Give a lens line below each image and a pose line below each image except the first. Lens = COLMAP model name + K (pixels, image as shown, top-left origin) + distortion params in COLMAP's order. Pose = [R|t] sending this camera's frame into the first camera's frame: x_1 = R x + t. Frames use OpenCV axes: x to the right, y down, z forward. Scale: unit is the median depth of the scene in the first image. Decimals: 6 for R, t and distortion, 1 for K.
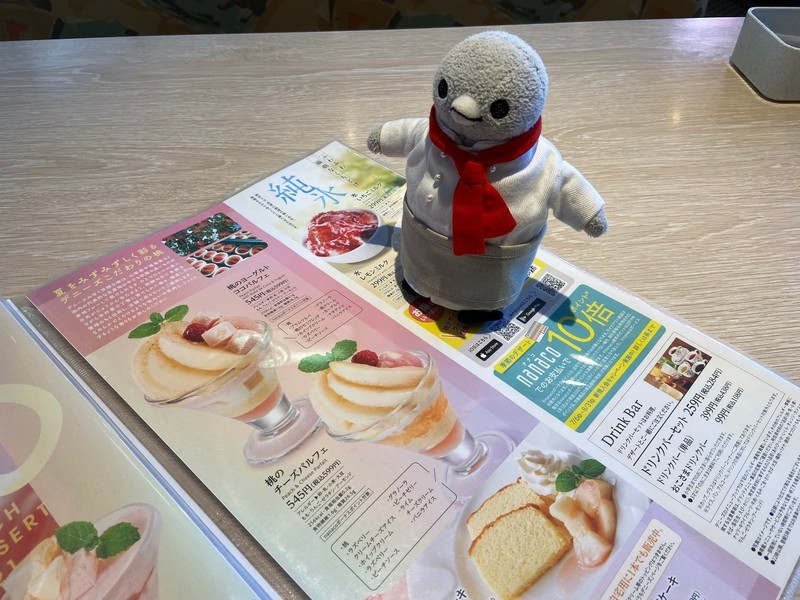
lens RADIAL K [[603.2, 0, 397.3], [0, 603.2, 298.7], [0, 0, 1]] dist [0.128800, -0.183678]
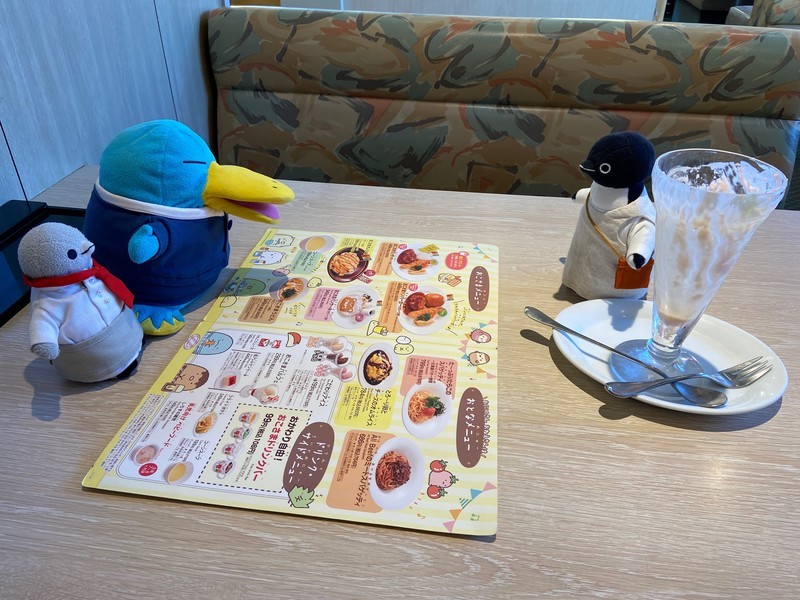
lens RADIAL K [[603.2, 0, 397.3], [0, 603.2, 298.7], [0, 0, 1]] dist [0.128800, -0.183678]
pose [[0.964168, 0.136316, -0.227590, 0.149392], [-0.182877, 0.963001, -0.197954, 0.159226], [0.192185, 0.232482, 0.953424, -0.438908]]
